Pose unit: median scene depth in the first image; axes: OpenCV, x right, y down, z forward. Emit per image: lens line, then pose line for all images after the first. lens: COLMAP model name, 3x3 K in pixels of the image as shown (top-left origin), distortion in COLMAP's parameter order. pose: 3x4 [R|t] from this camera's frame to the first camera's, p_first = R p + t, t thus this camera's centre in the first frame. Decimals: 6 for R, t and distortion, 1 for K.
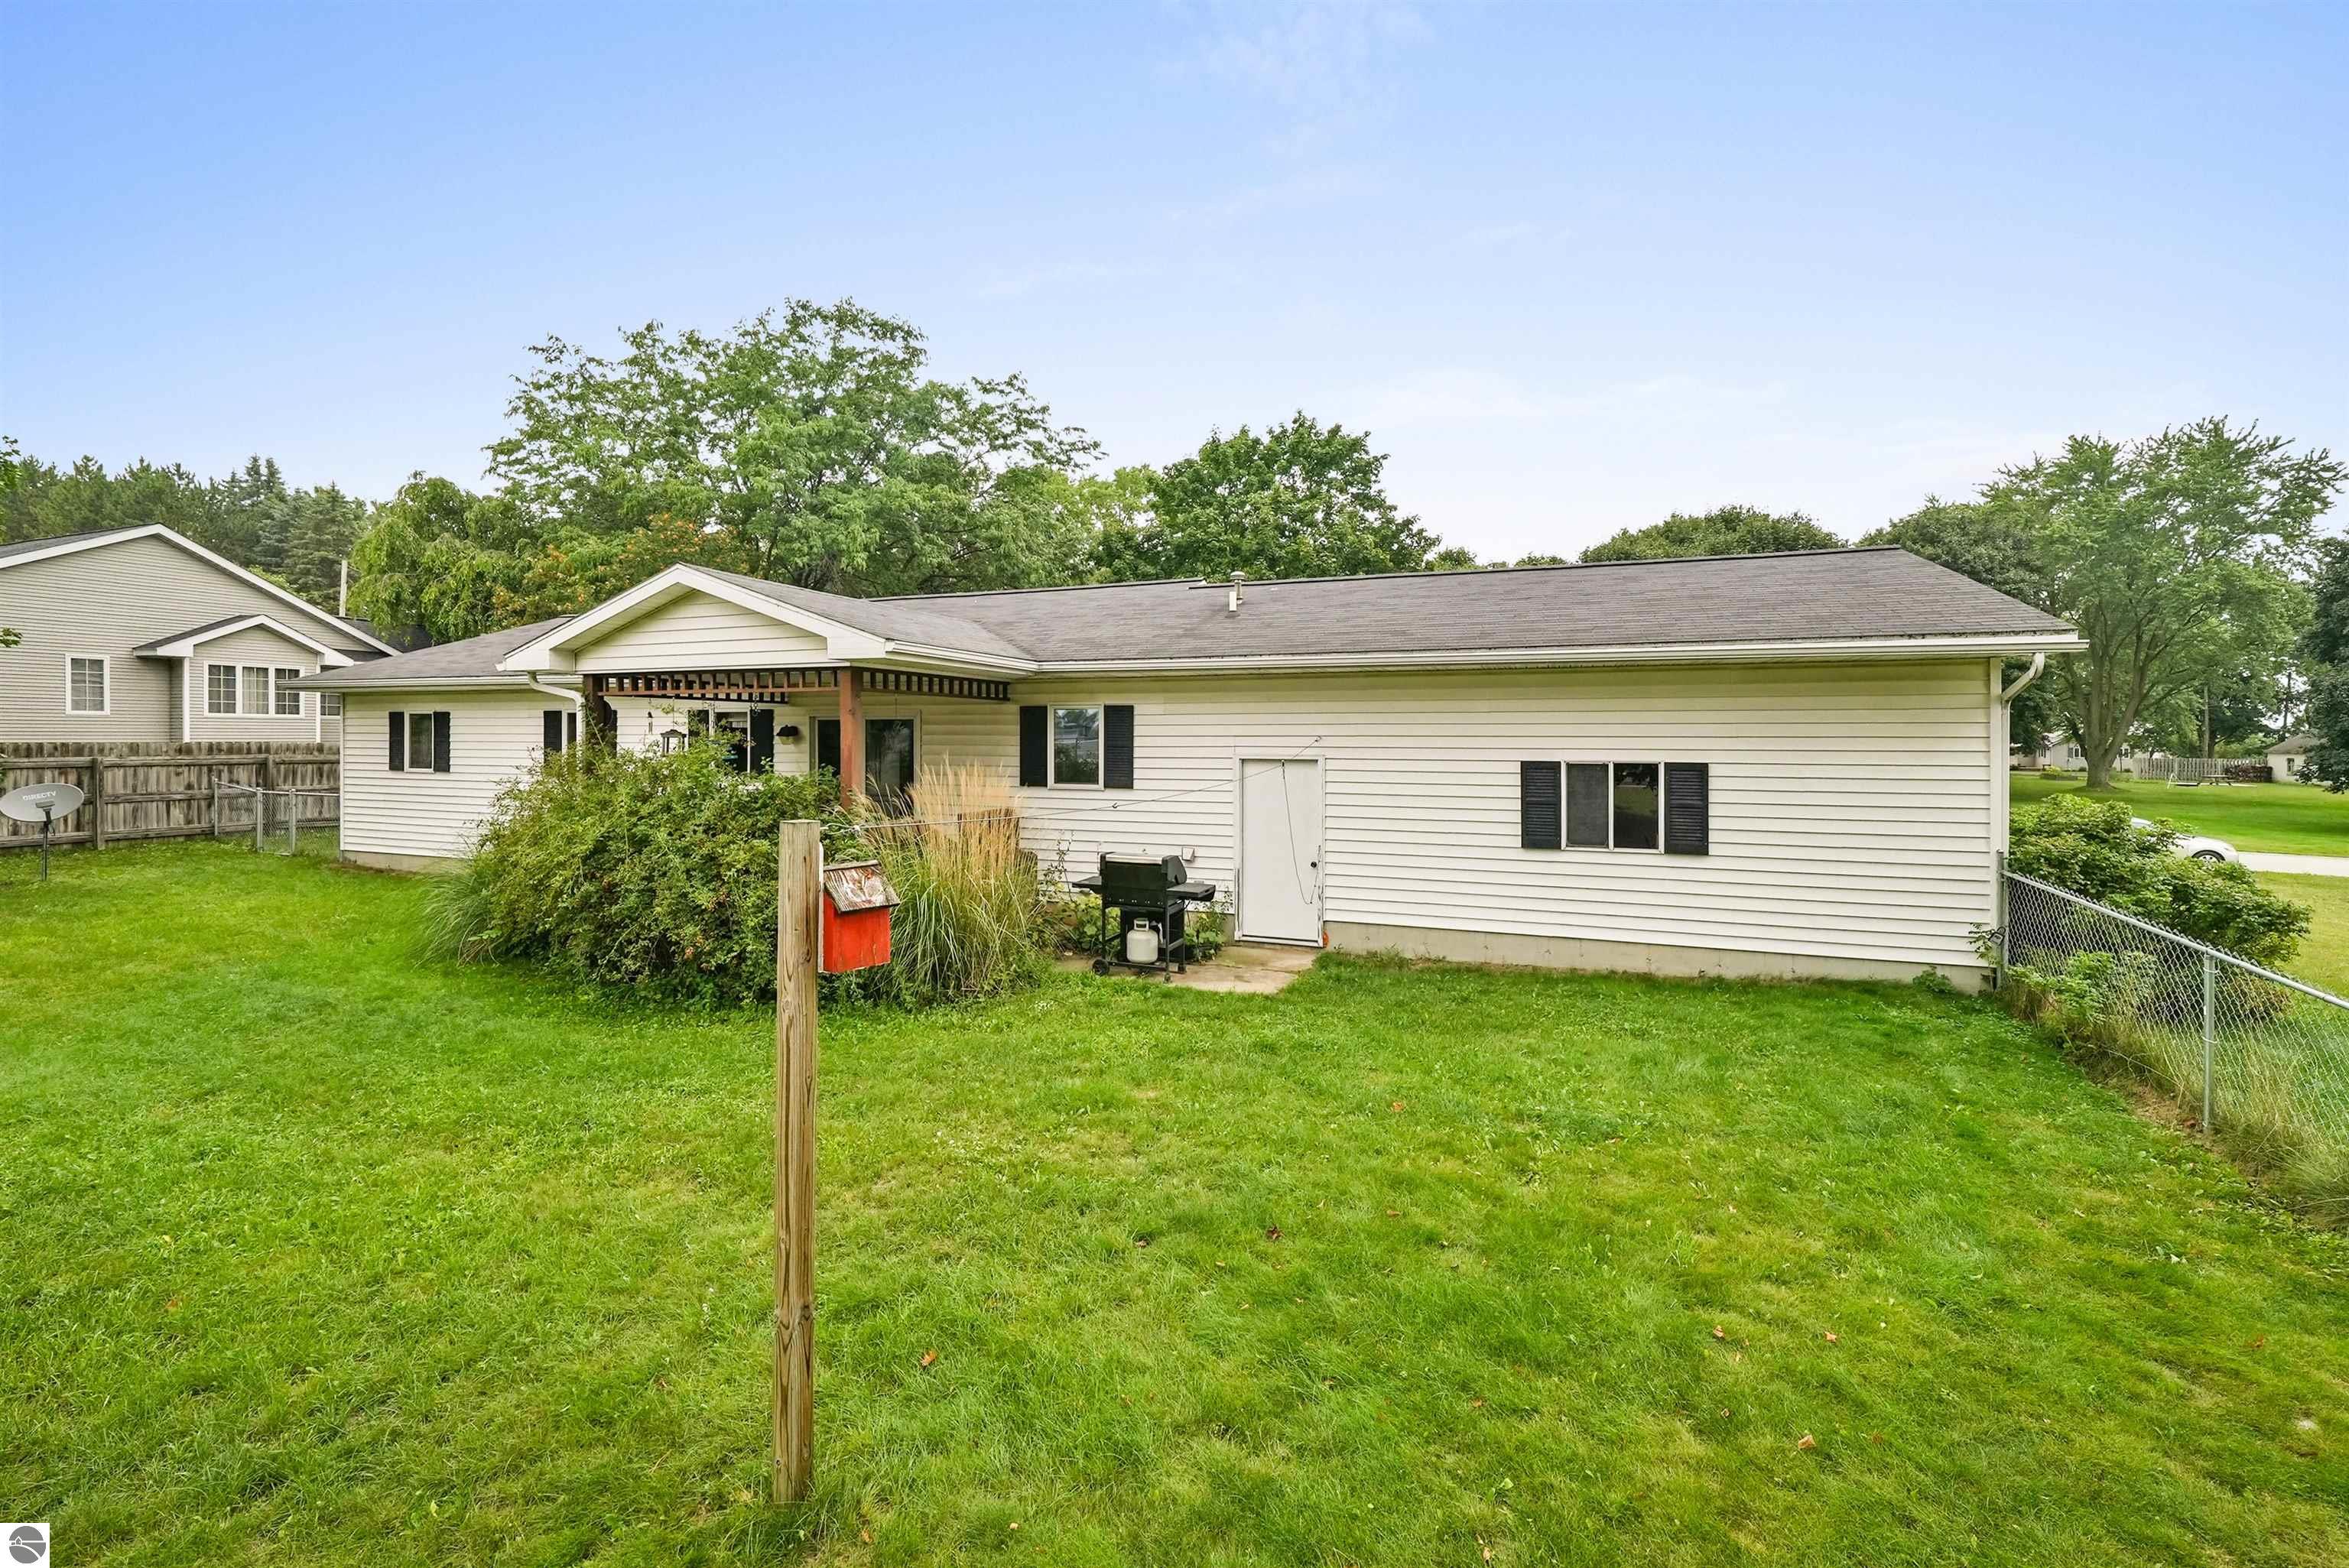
lens RADIAL K [[925.9, 0, 1158.9], [0, 925.9, 777.7], [0, 0, 1]] dist [-0.001756, -0.000020]
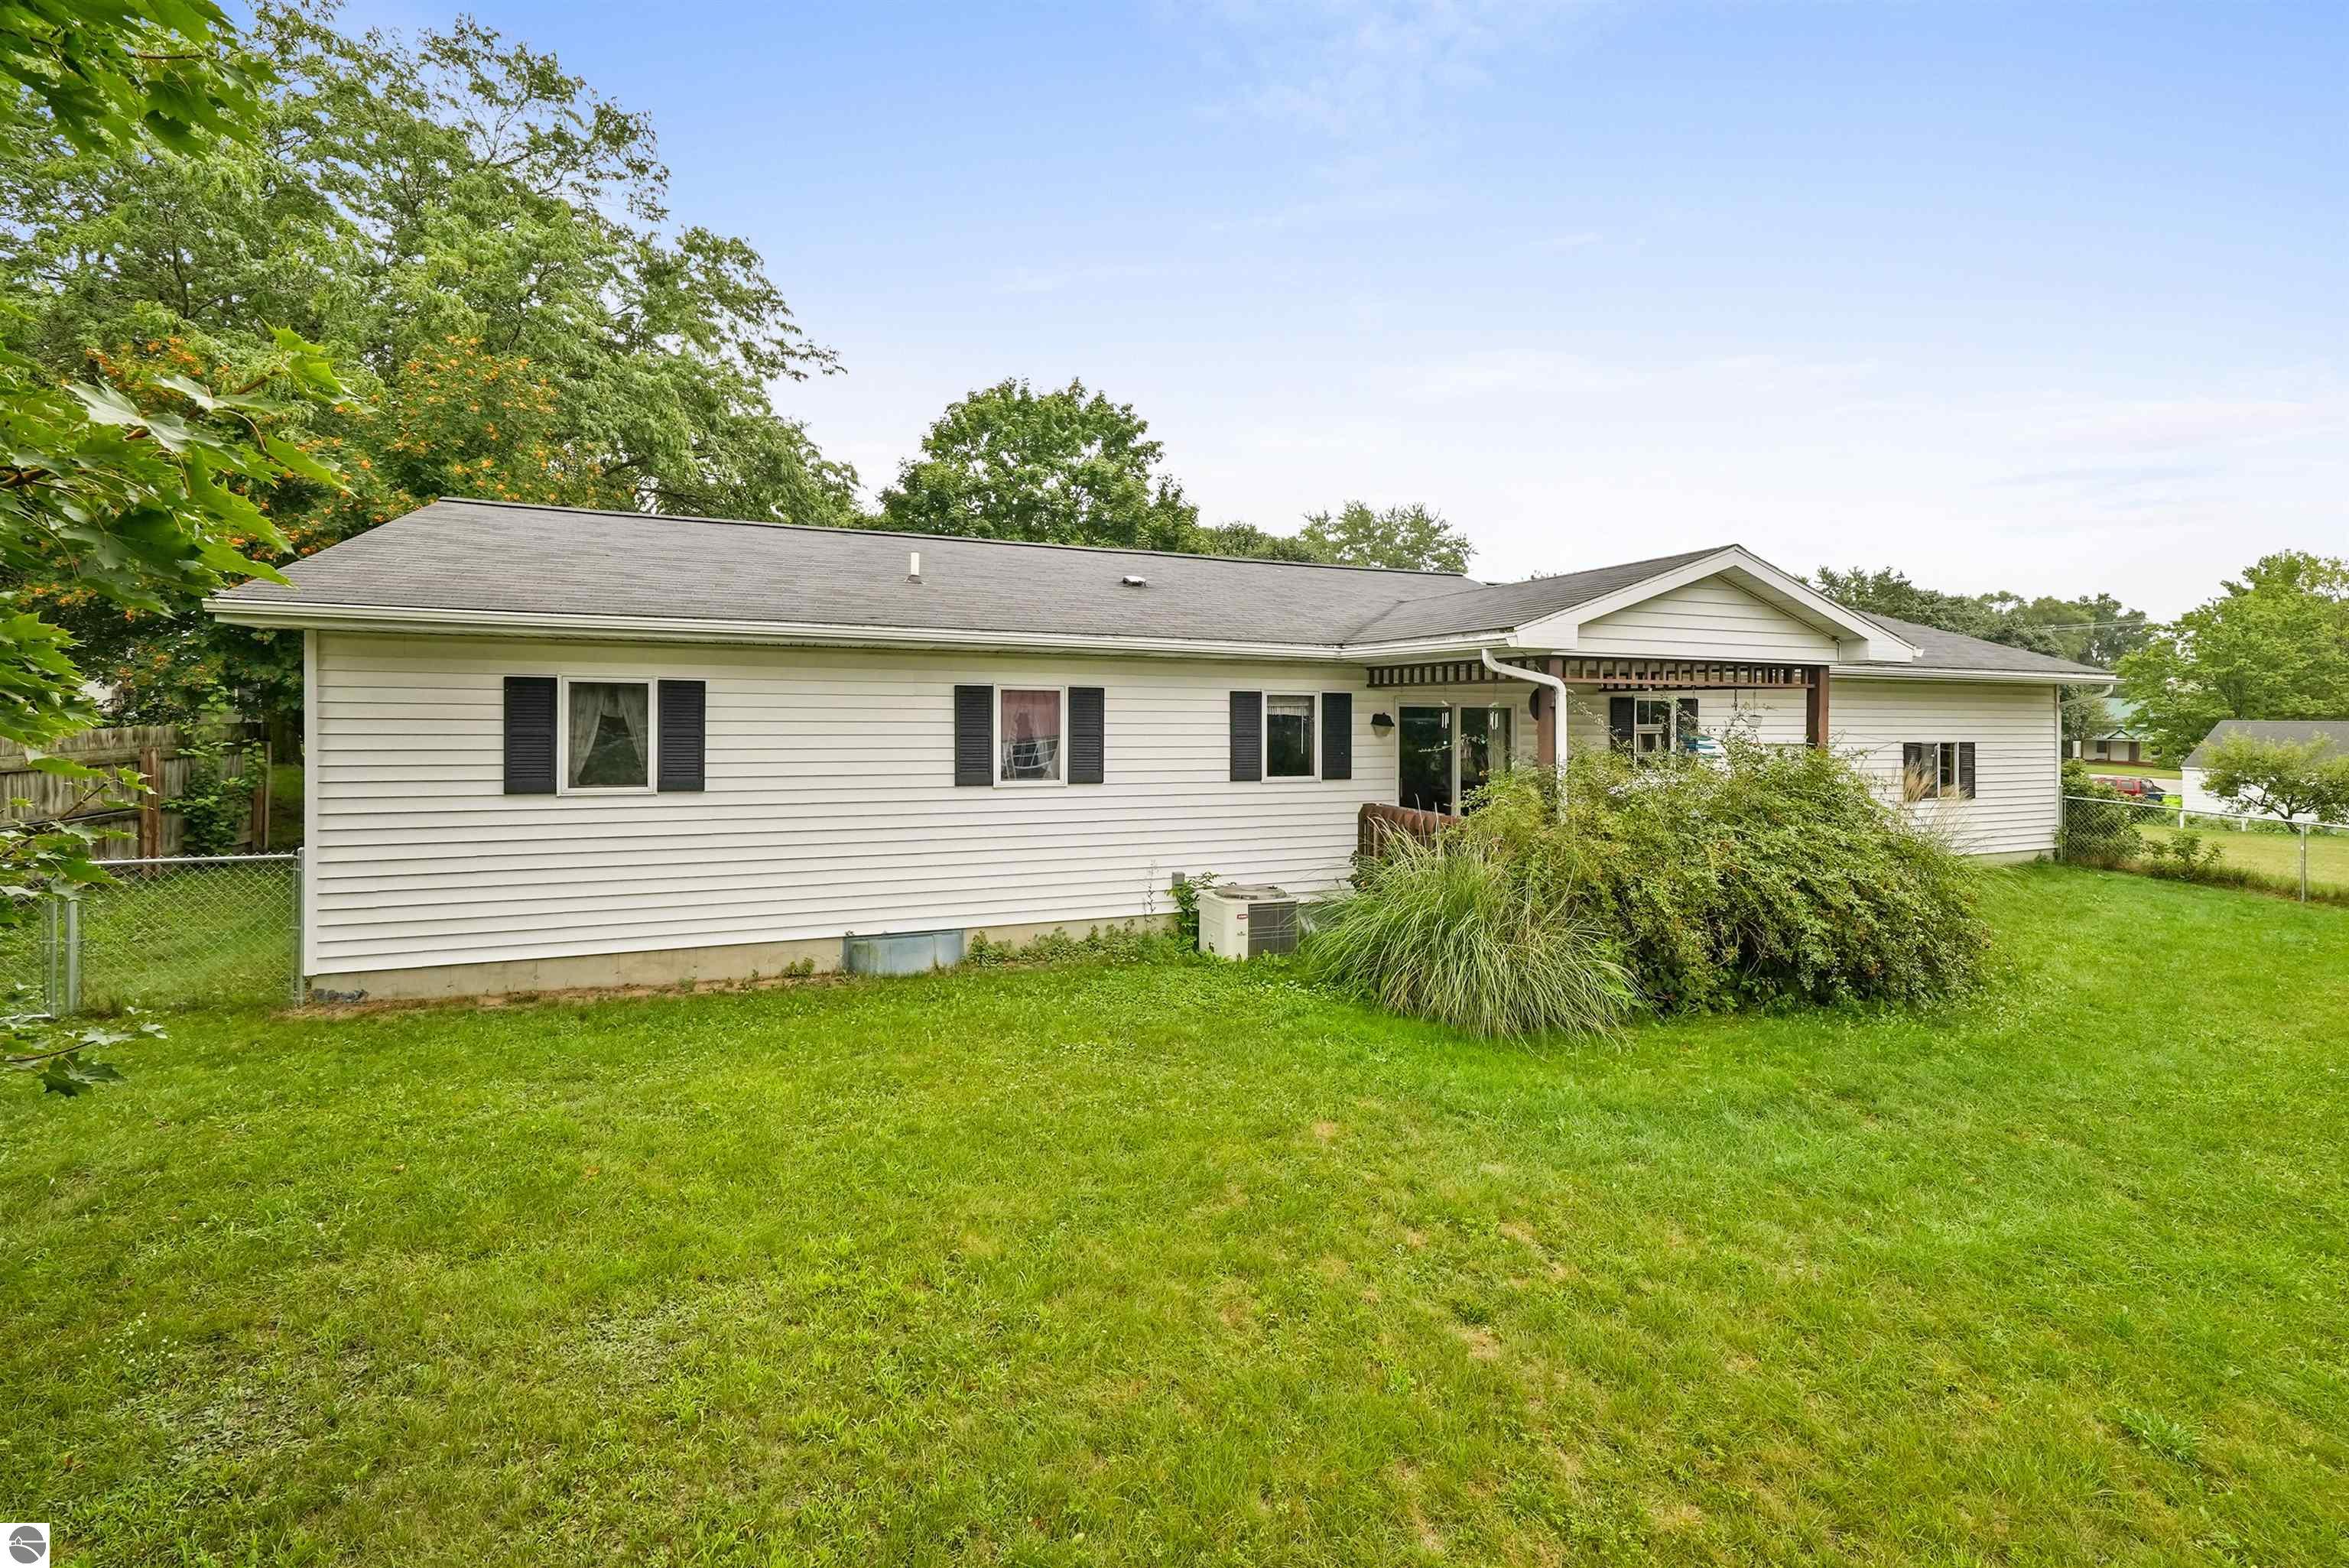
lens RADIAL K [[1044.6, 0, 1175.2], [0, 1044.6, 723.1], [0, 0, 1]] dist [-0.000785, -0.000025]
pose [[0.724195, 0.000881, 0.689594, -0.963628], [0.027387, 0.999174, -0.030038, -0.018532], [-0.689051, 0.040639, 0.723573, 0.333606]]
